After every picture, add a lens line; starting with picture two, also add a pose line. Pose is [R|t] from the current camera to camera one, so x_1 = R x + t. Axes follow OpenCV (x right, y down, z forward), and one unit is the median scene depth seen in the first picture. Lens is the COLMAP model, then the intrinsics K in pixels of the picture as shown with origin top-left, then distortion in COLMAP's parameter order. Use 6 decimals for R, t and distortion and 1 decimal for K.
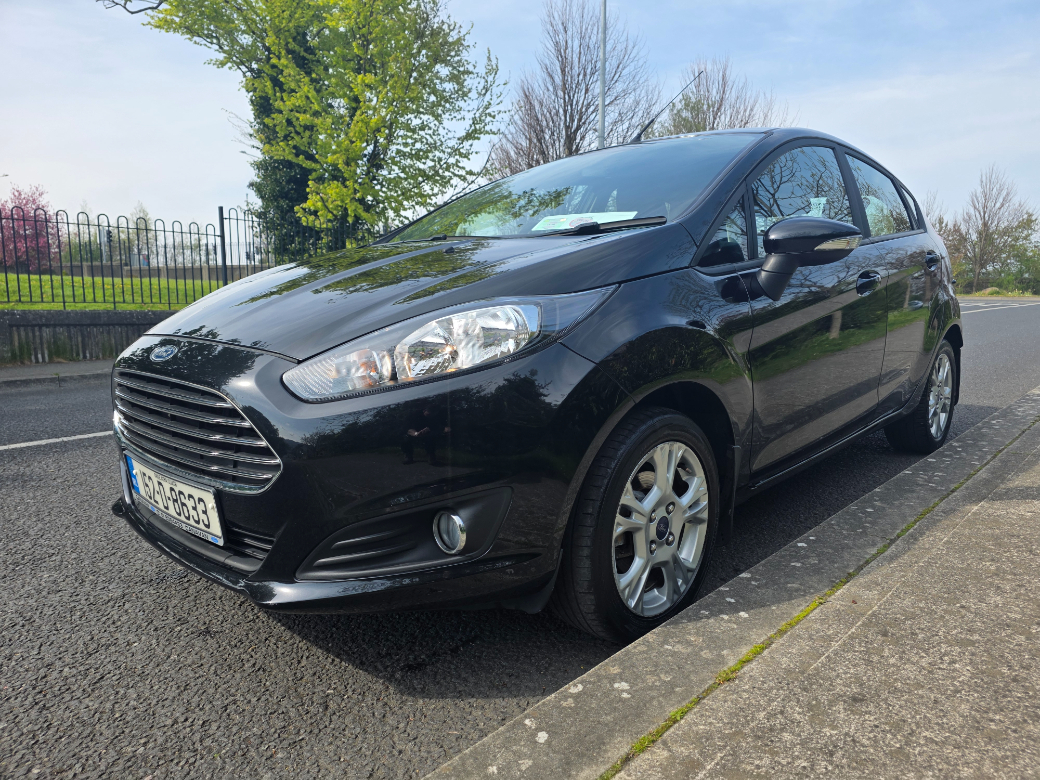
lens RADIAL K [[721.7, 0, 520.0], [0, 721.7, 390.0], [0, 0, 1]] dist [0.011038, -0.000055]
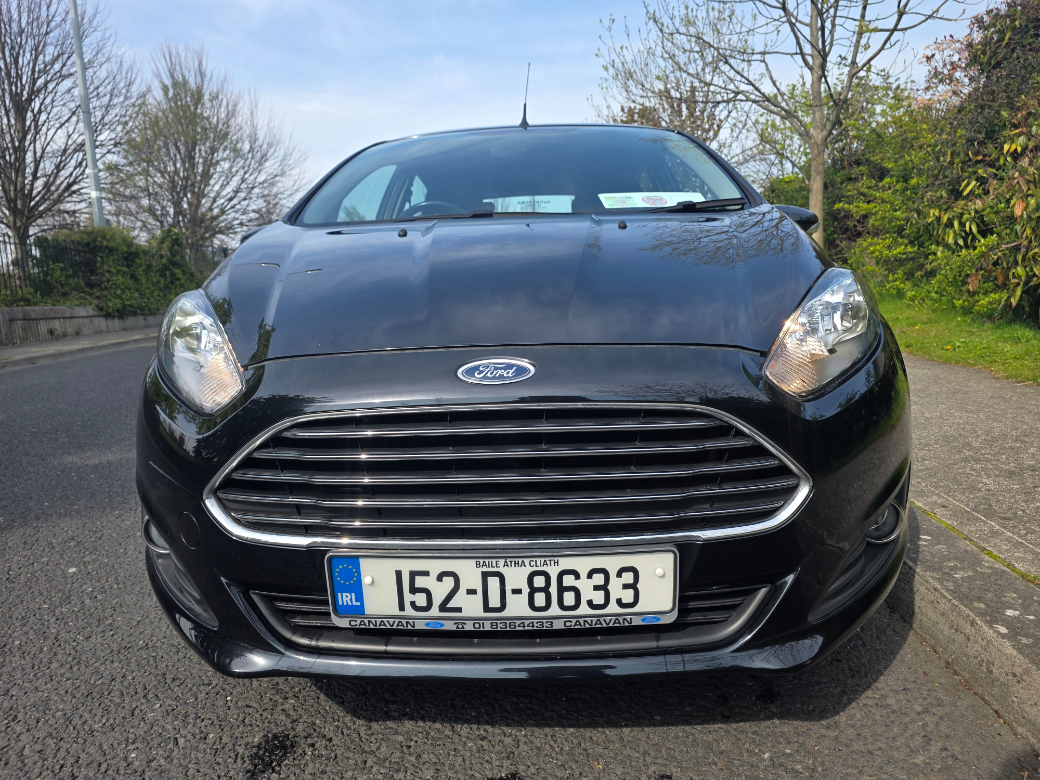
lens RADIAL K [[726.2, 0, 520.0], [0, 726.2, 390.0], [0, 0, 1]] dist [-0.008933, -0.002924]
pose [[0.754378, -0.121848, 0.645033, -0.780515], [0.124302, 0.991359, 0.041897, -0.045481], [-0.644564, 0.048573, 0.763006, 0.453444]]
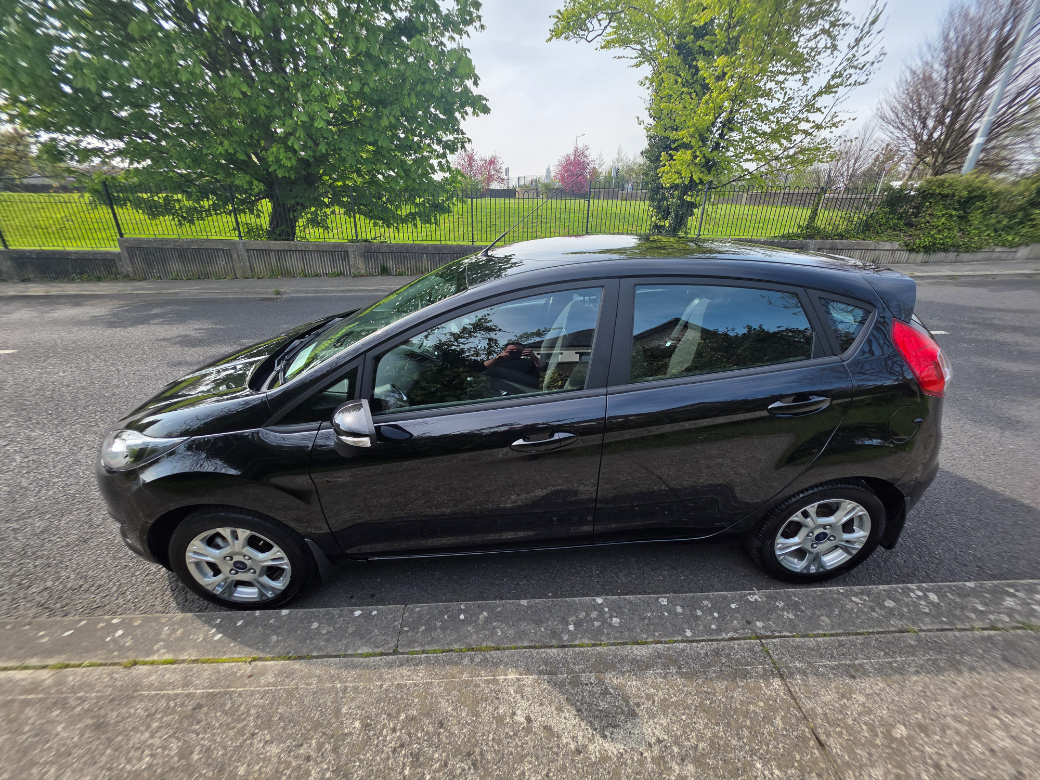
lens RADIAL K [[416.8, 0, 520.0], [0, 416.8, 390.0], [0, 0, 1]] dist [-0.001143, 0.000181]
pose [[0.708976, 0.297840, -0.639253, 1.141164], [-0.092596, 0.937909, 0.334294, -0.585470], [0.699127, -0.177814, 0.692534, 0.796404]]
